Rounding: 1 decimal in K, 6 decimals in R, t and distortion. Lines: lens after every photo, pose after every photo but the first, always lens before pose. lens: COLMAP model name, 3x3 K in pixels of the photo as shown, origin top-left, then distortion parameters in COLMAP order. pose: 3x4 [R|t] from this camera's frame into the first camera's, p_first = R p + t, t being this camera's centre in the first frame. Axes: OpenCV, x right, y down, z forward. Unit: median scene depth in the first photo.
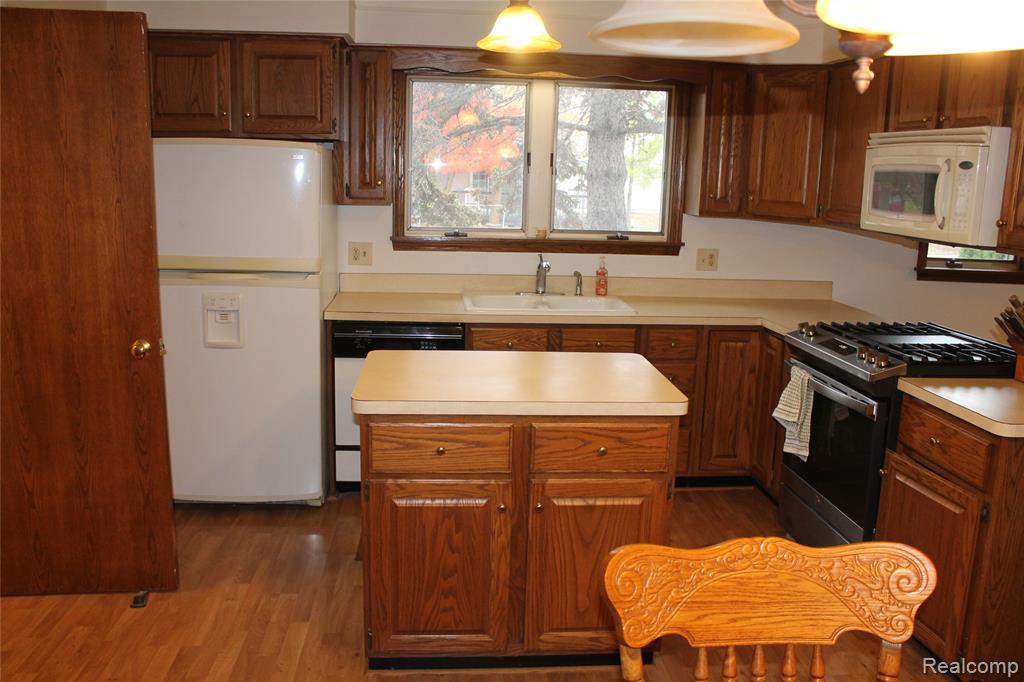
lens RADIAL K [[854.2, 0, 519.3], [0, 854.2, 342.9], [0, 0, 1]] dist [-0.159100, 0.140553]
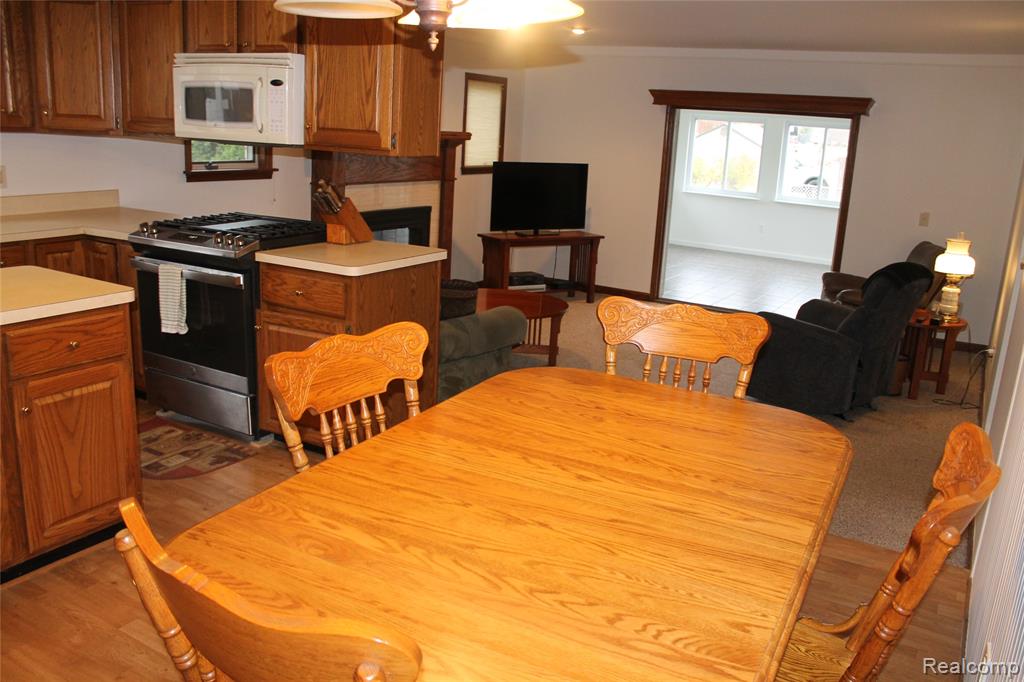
lens RADIAL K [[856.1, 0, 516.7], [0, 856.1, 342.1], [0, 0, 1]] dist [-0.161049, 0.141470]
pose [[0.582108, -0.204163, 0.787063, -0.356201], [0.124292, 0.978931, 0.162007, 0.017892], [-0.803556, 0.003520, 0.595219, -0.086450]]
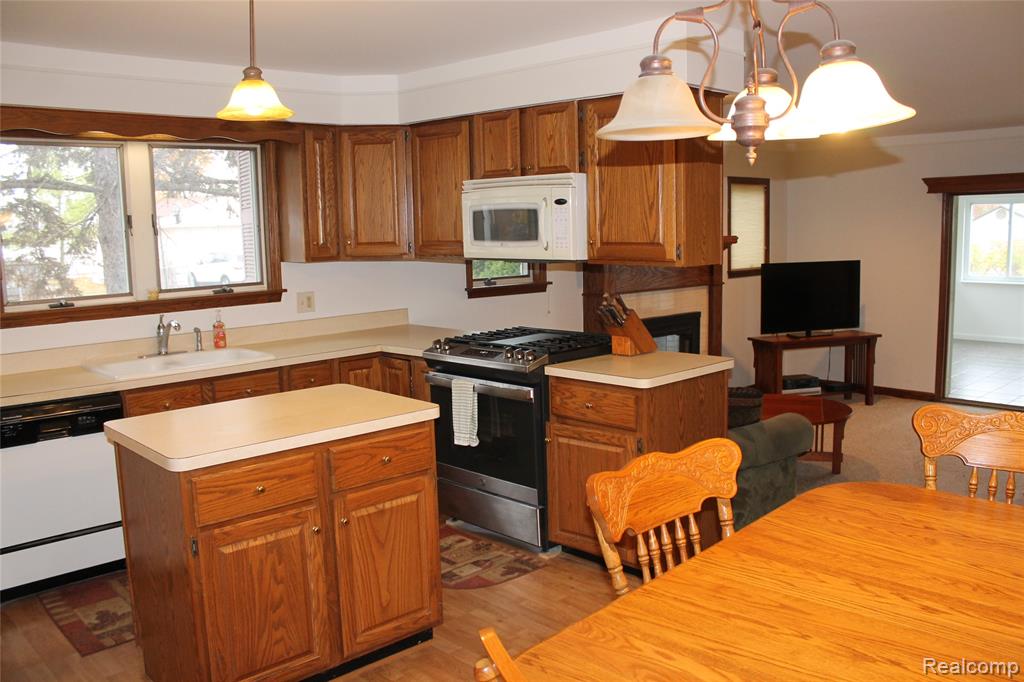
lens RADIAL K [[856.1, 0, 516.7], [0, 856.1, 342.1], [0, 0, 1]] dist [-0.161049, 0.141470]
pose [[0.786657, -0.133997, 0.602674, -0.382751], [0.168772, 0.985654, -0.001146, -0.000771], [-0.593875, 0.102616, 0.797987, -0.044087]]
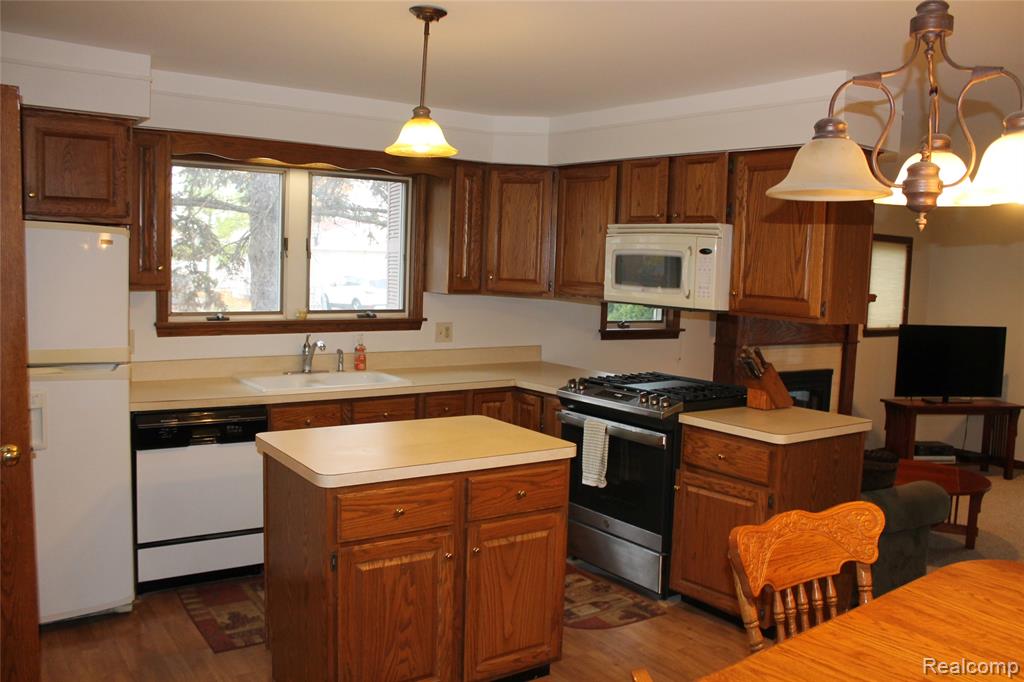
lens RADIAL K [[854.2, 0, 519.3], [0, 854.2, 342.9], [0, 0, 1]] dist [-0.159100, 0.140553]
pose [[0.868399, -0.048495, 0.493489, -0.415980], [0.091113, 0.993867, -0.062665, -0.007709], [-0.487424, 0.099382, 0.867492, -0.041602]]
